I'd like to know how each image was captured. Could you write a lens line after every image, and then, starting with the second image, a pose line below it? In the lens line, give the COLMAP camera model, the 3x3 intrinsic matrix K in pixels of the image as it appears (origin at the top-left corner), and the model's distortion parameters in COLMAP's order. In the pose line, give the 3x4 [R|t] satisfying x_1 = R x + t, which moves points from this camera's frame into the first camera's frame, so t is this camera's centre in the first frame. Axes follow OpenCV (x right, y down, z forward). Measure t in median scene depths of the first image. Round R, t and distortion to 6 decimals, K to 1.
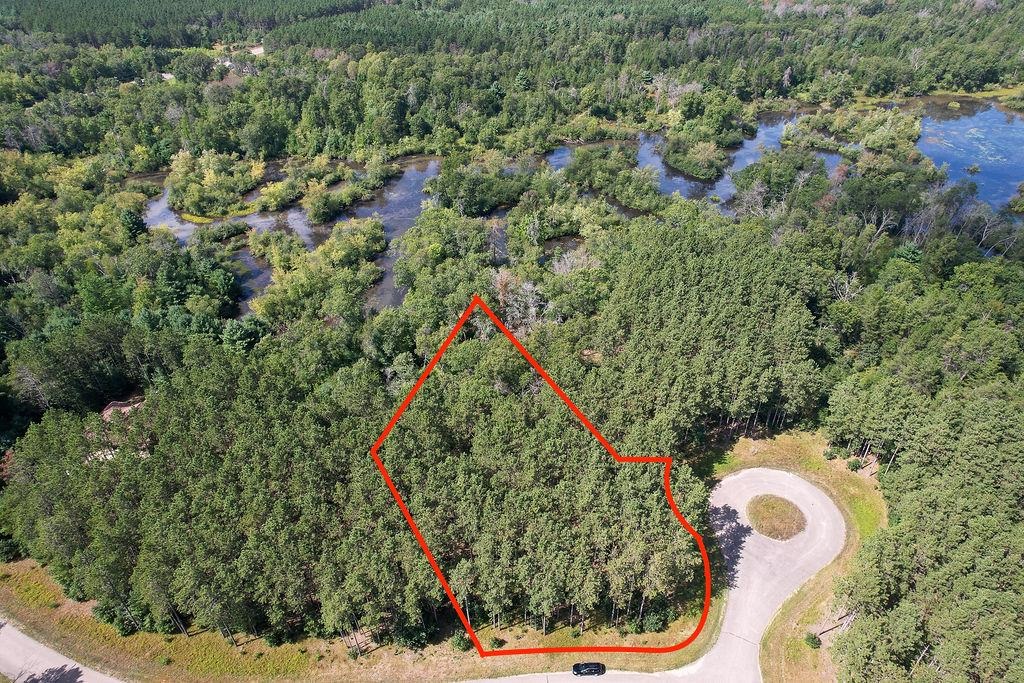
lens RADIAL K [[654.5, 0, 516.0], [0, 654.5, 351.9], [0, 0, 1]] dist [-0.081086, 0.071562]
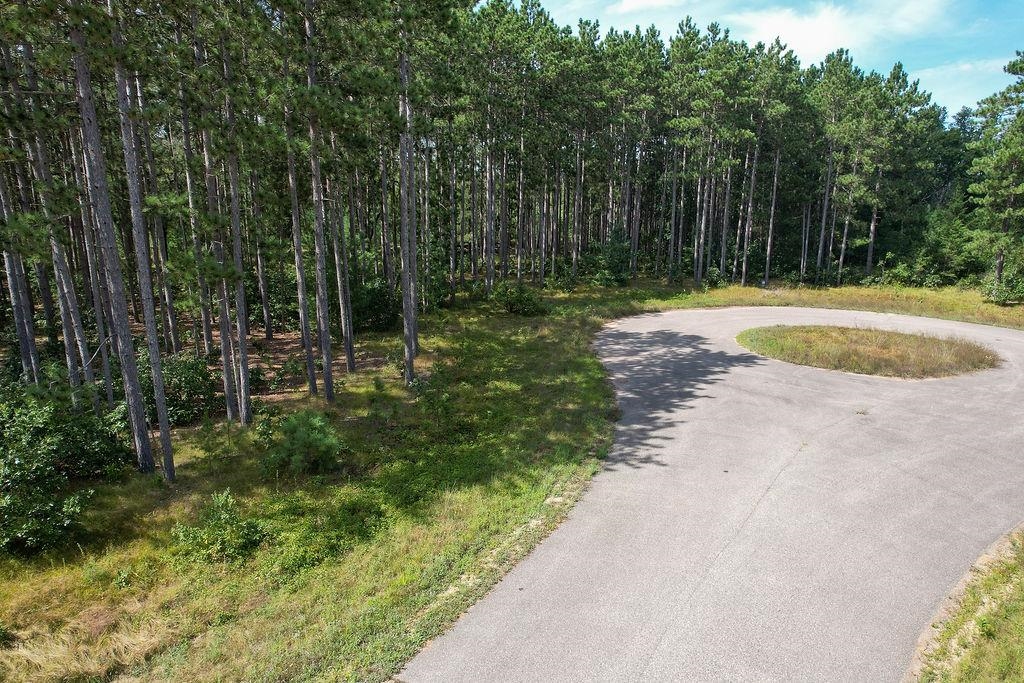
lens RADIAL K [[654.5, 0, 513.2], [0, 654.5, 342.2], [0, 0, 1]] dist [-0.081086, 0.071562]
pose [[0.995917, 0.043088, -0.079323, 0.264718], [-0.070797, 0.917998, -0.390214, 0.329958], [0.056005, 0.394237, 0.917301, 0.698688]]
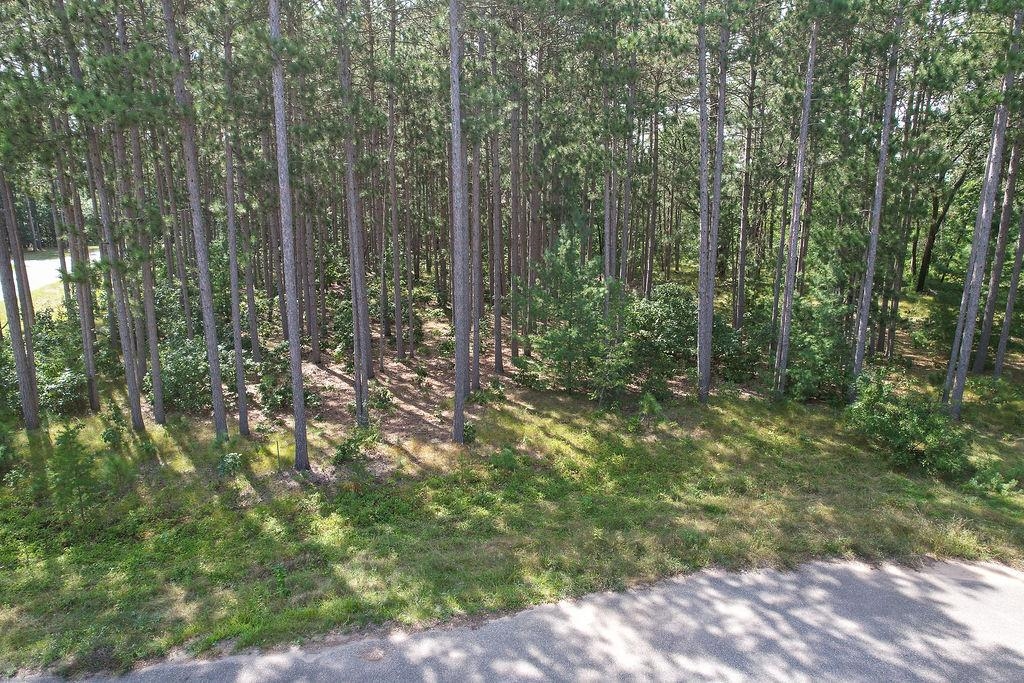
lens RADIAL K [[654.5, 0, 519.3], [0, 654.5, 341.5], [0, 0, 1]] dist [-0.081086, 0.071562]
pose [[0.232927, 0.227829, -0.945431, 0.347837], [-0.577417, 0.814658, 0.054056, 0.222963], [0.782518, 0.533316, 0.321308, 0.842171]]
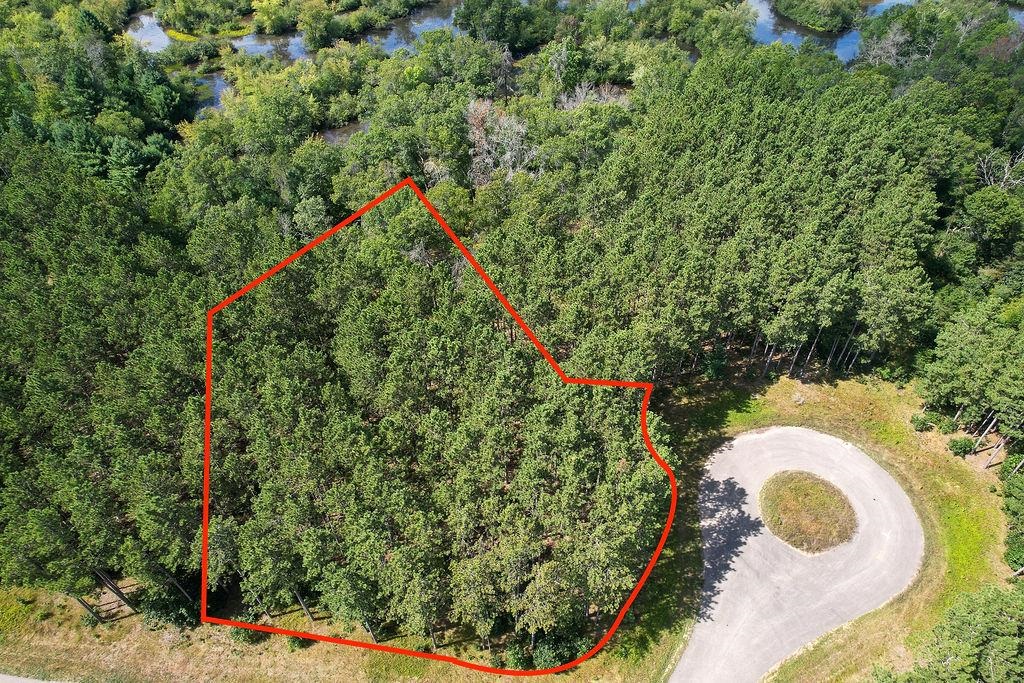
lens RADIAL K [[654.5, 0, 514.0], [0, 654.5, 347.4], [0, 0, 1]] dist [-0.081086, 0.071562]
pose [[0.982547, 0.127082, -0.135839, 0.174120], [-0.105955, 0.982557, 0.152822, 0.034117], [0.152890, -0.135762, 0.978873, 0.342094]]
